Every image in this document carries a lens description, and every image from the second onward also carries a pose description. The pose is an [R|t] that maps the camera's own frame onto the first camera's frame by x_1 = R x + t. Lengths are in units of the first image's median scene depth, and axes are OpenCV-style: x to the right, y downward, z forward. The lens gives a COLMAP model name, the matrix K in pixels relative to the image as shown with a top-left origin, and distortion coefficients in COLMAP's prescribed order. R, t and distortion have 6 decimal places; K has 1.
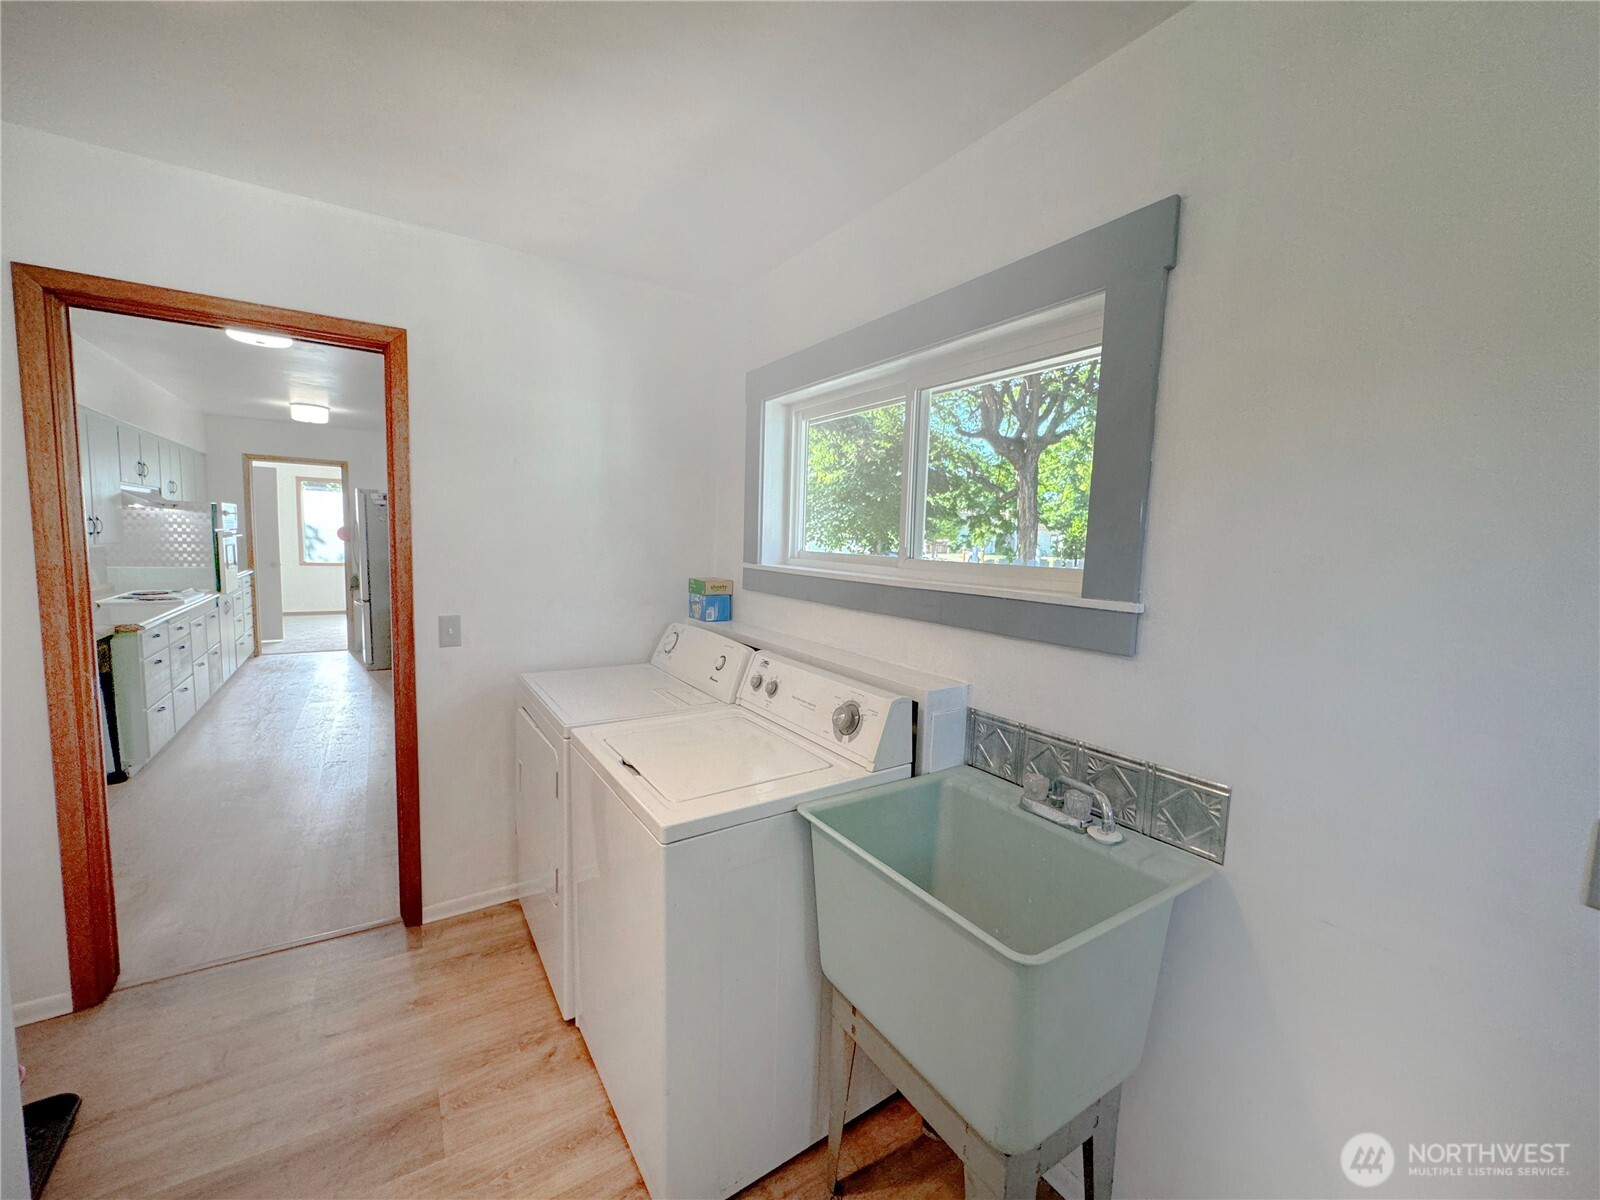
lens RADIAL K [[637.3, 0, 799.2], [0, 637.3, 598.6], [0, 0, 1]] dist [-0.002094, 0.000005]
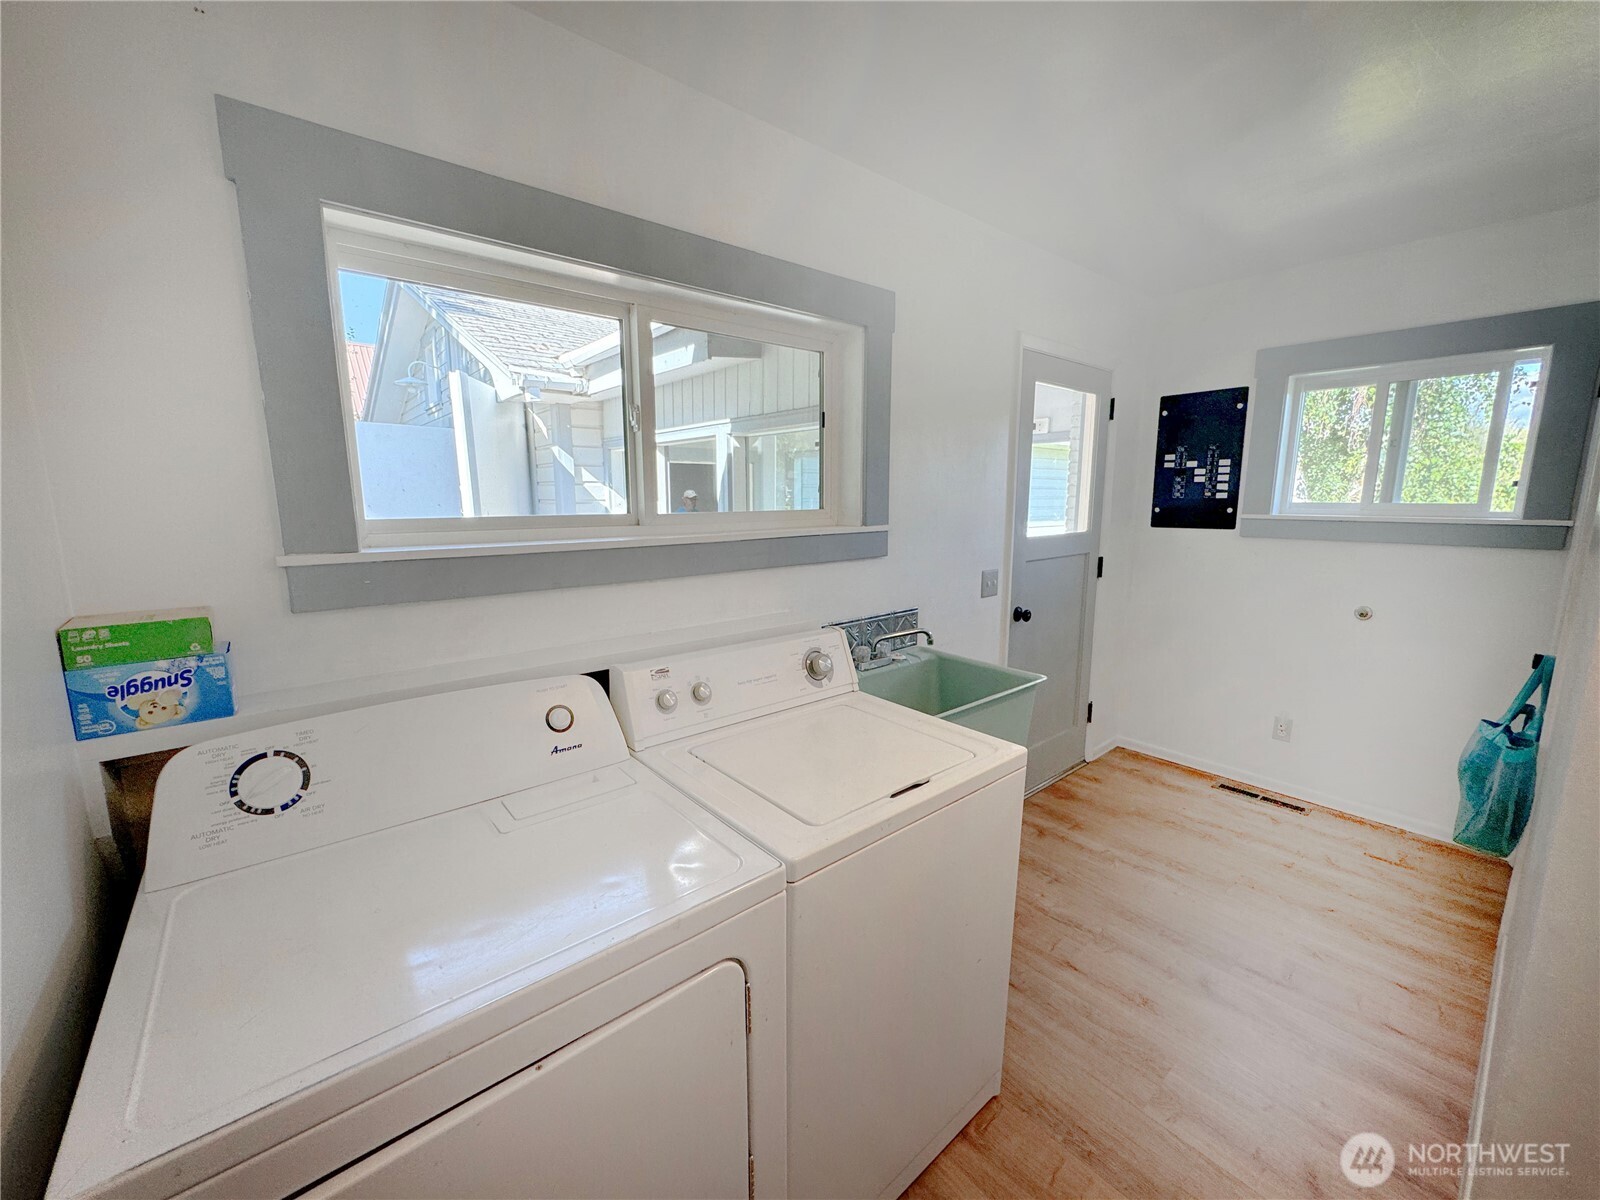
lens RADIAL K [[637.3, 0, 799.2], [0, 637.3, 598.6], [0, 0, 1]] dist [-0.002094, 0.000005]
pose [[-0.111202, -0.192913, 0.974894, -1.009770], [0.094094, 0.974528, 0.203574, -0.149386], [-0.989333, 0.114370, -0.090218, 1.203578]]
